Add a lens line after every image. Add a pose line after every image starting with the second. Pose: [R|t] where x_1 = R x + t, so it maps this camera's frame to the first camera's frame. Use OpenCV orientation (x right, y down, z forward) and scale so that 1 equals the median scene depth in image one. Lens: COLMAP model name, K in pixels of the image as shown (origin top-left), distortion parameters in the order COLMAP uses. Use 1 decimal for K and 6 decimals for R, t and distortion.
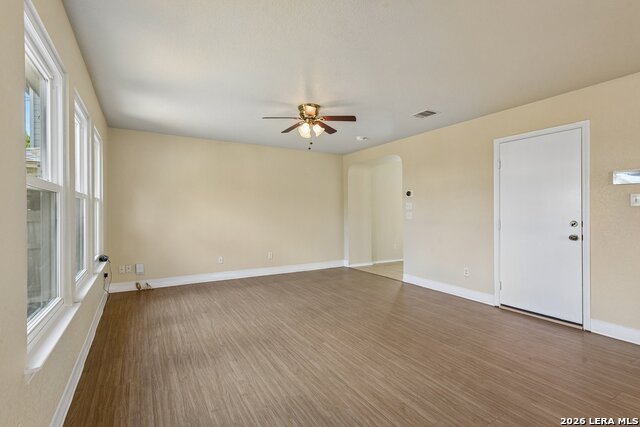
lens RADIAL K [[307.9, 0, 321.4], [0, 307.9, 212.4], [0, 0, 1]] dist [0.003380, -0.006273]
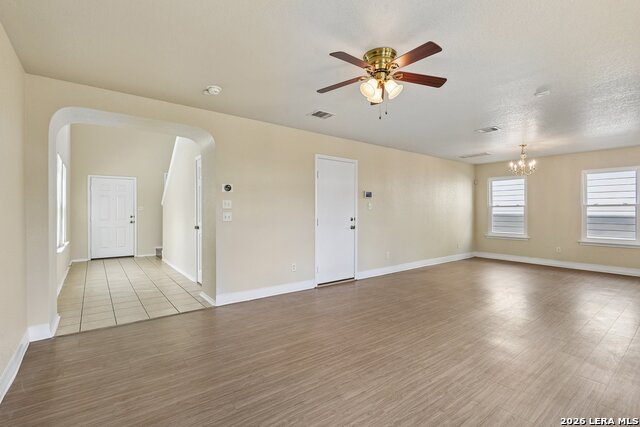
lens RADIAL K [[292.4, 0, 317.9], [0, 292.4, 212.2], [0, 0, 1]] dist [-0.004466, -0.003149]
pose [[-0.112495, -0.004023, 0.993644, -0.618194], [-0.003363, 0.999988, 0.003668, -0.005664], [-0.993647, -0.002929, -0.112507, 1.134024]]
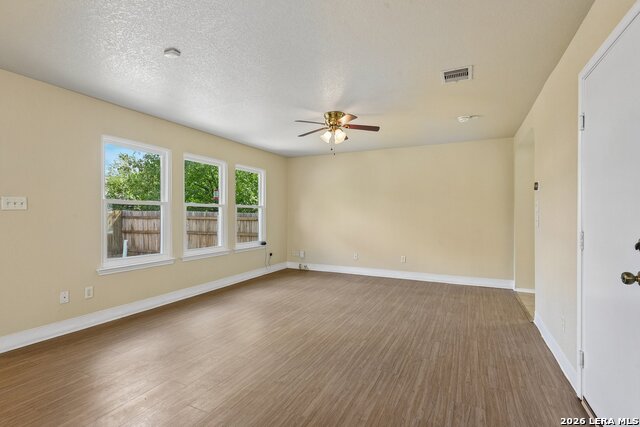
lens RADIAL K [[307.9, 0, 308.5], [0, 307.9, 219.7], [0, 0, 1]] dist [0.003380, -0.006273]
pose [[0.523444, 0.017265, -0.851885, 0.763981], [-0.002791, 0.999824, 0.018548, -0.004383], [0.852055, -0.007331, 0.523400, 0.350764]]
